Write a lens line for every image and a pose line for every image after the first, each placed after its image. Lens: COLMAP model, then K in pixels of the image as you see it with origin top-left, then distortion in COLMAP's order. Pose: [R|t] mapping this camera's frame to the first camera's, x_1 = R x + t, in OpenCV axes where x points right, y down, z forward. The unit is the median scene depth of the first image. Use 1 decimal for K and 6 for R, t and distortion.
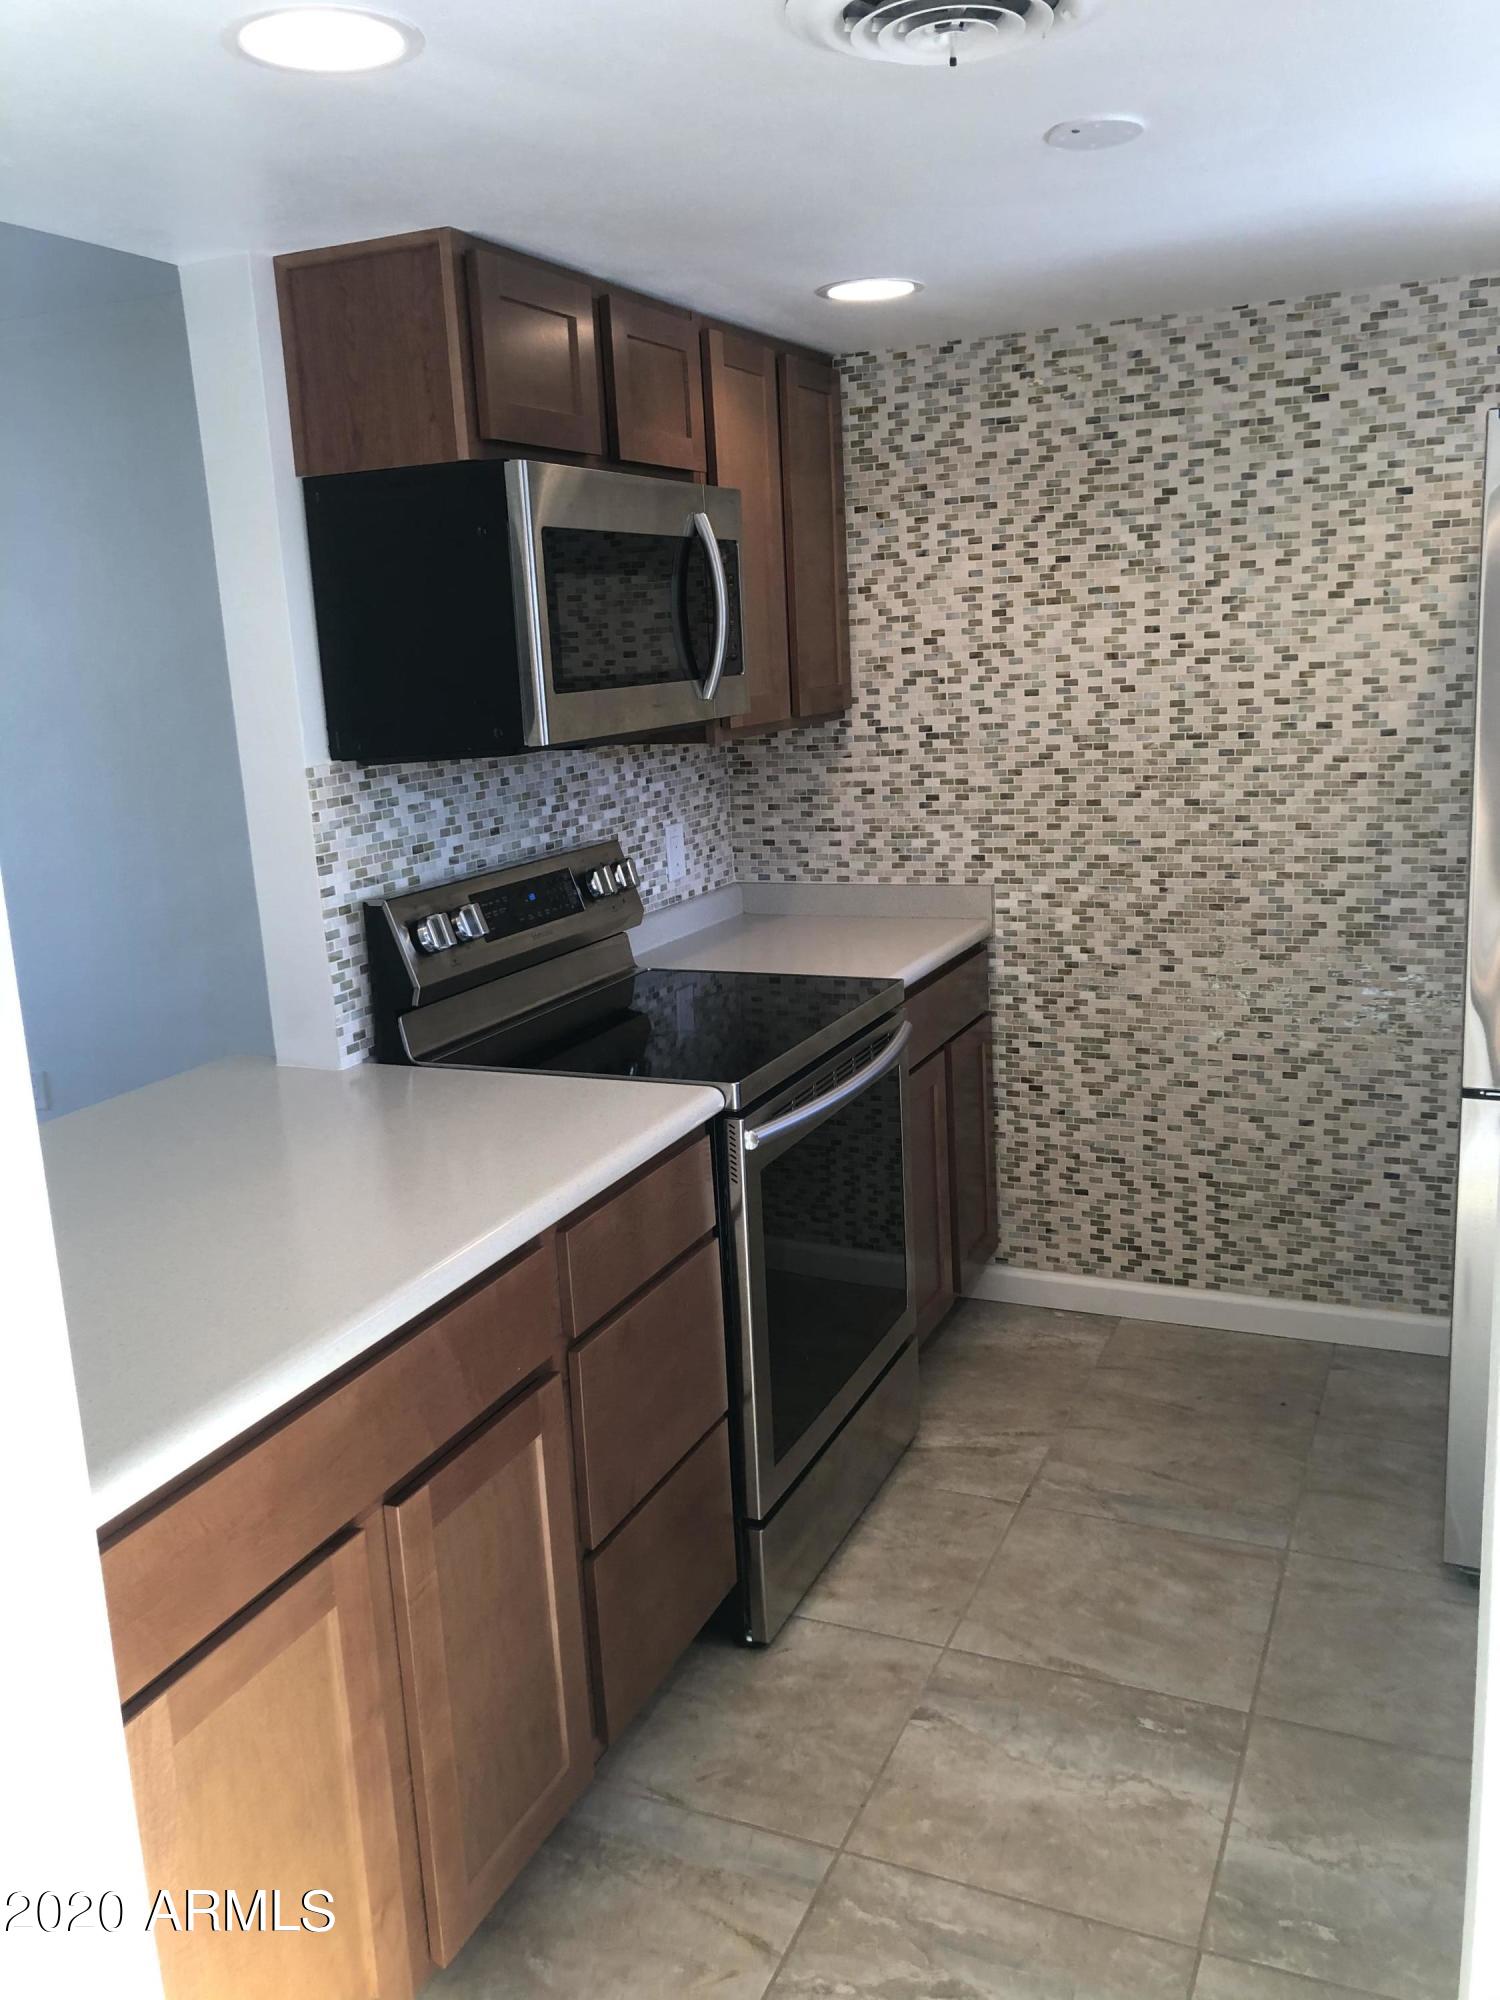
lens RADIAL K [[1681.6, 0, 750.6], [0, 1681.6, 967.5], [0, 0, 1]] dist [0.064357, -0.080406]
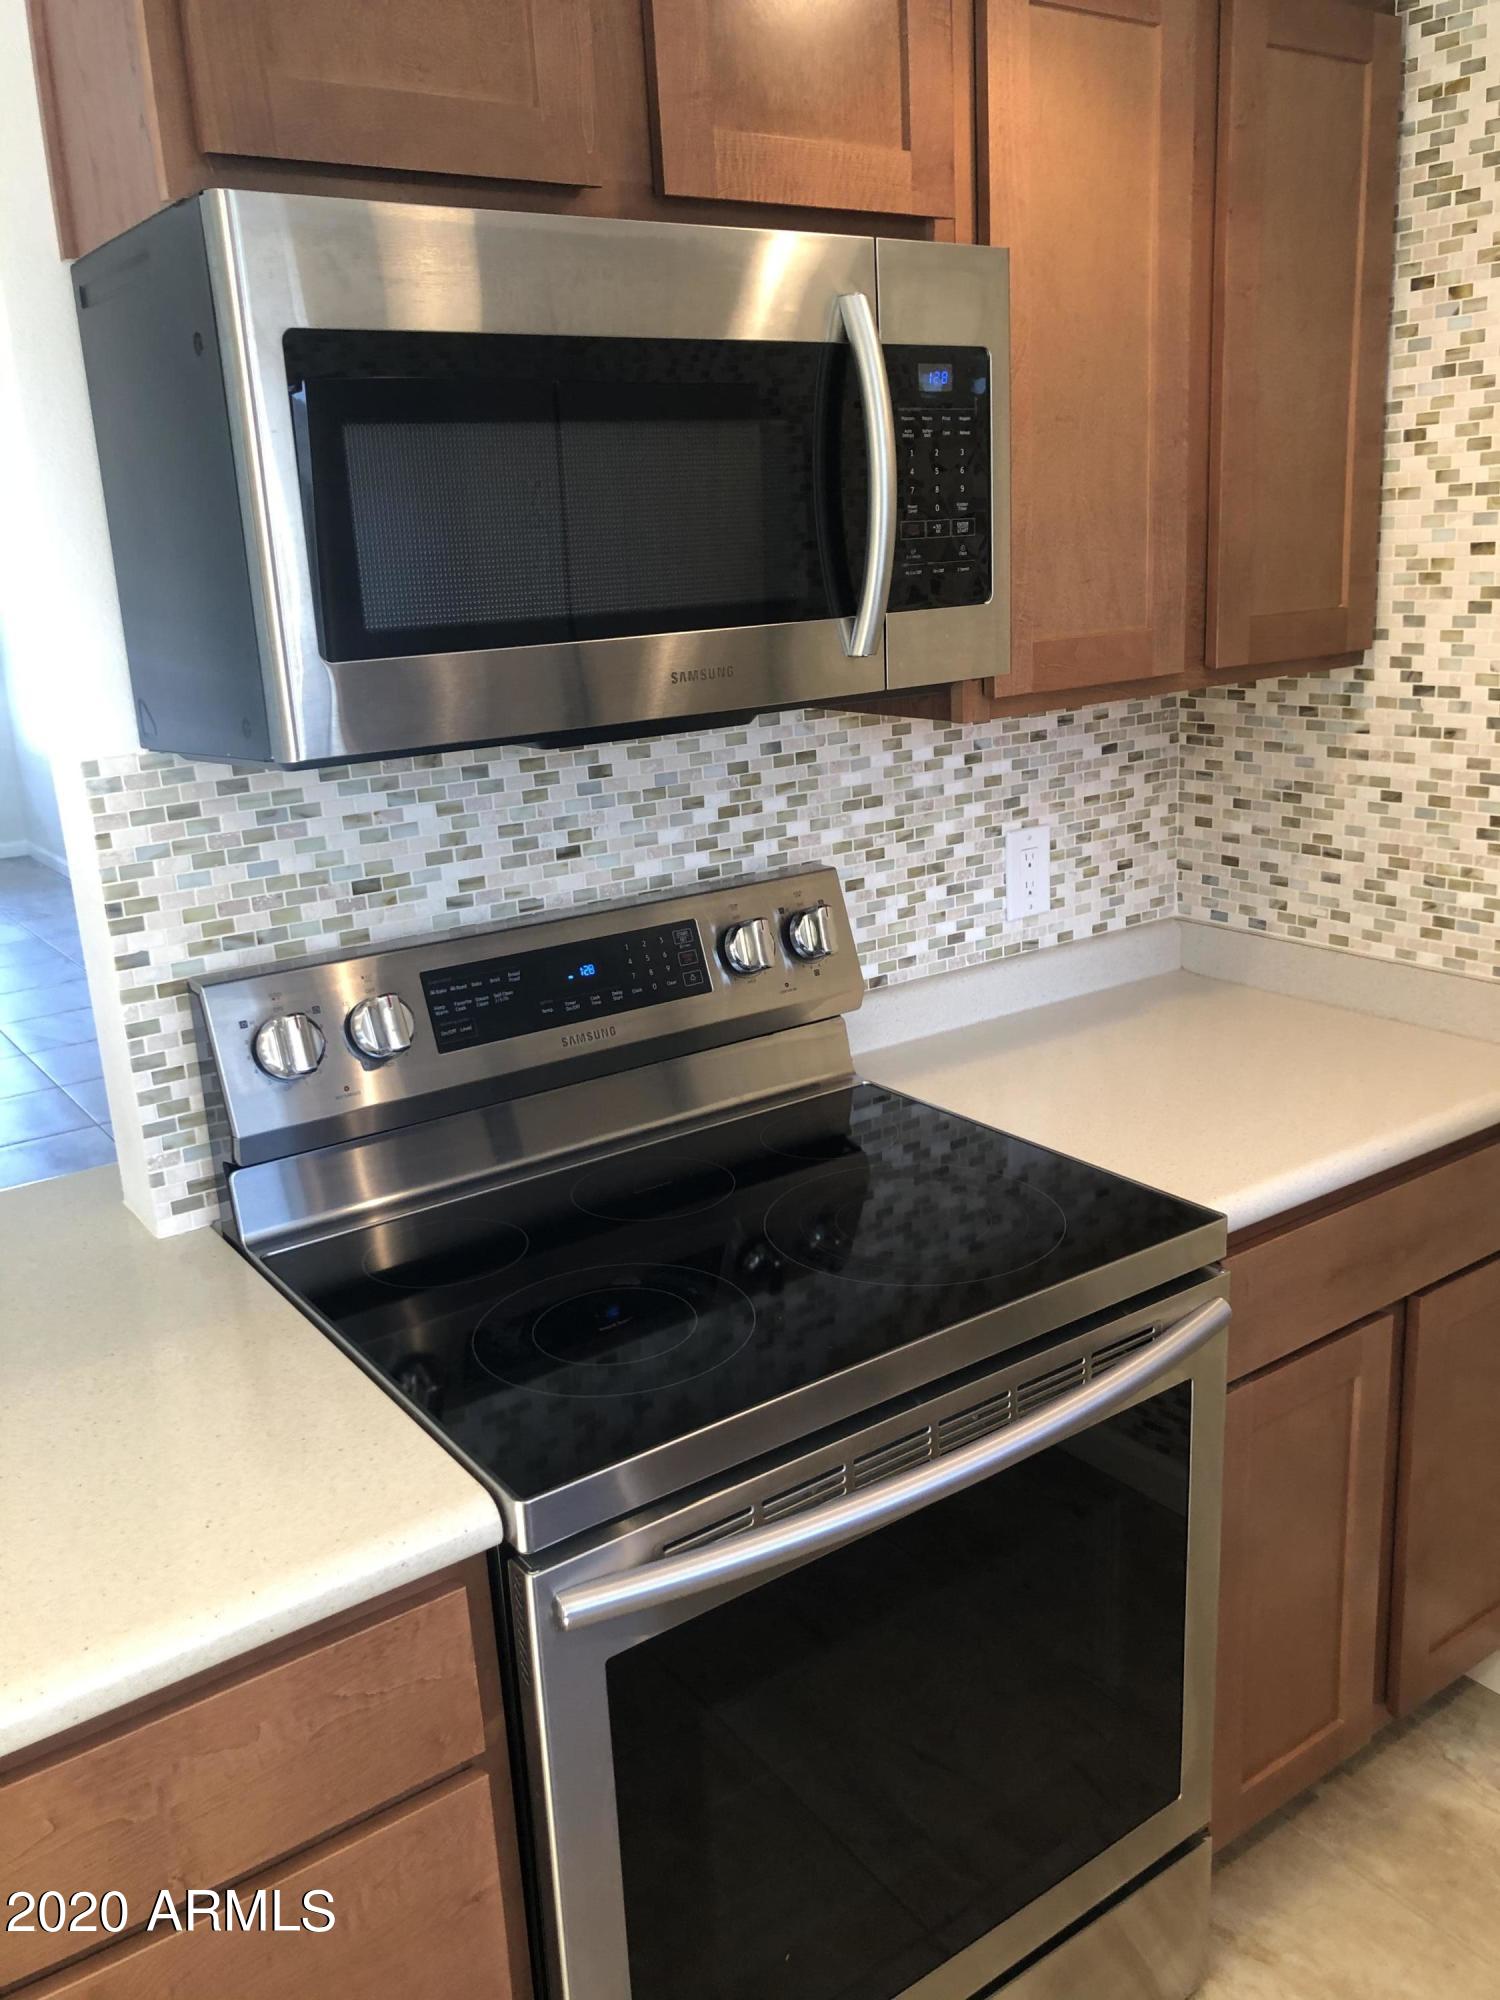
lens RADIAL K [[1681.6, 0, 750.6], [0, 1681.6, 967.5], [0, 0, 1]] dist [0.064357, -0.080406]
pose [[0.865480, 0.138556, -0.481400, 0.175290], [-0.095487, 0.988998, 0.112981, -0.096688], [0.491758, -0.051815, 0.869189, 0.415642]]
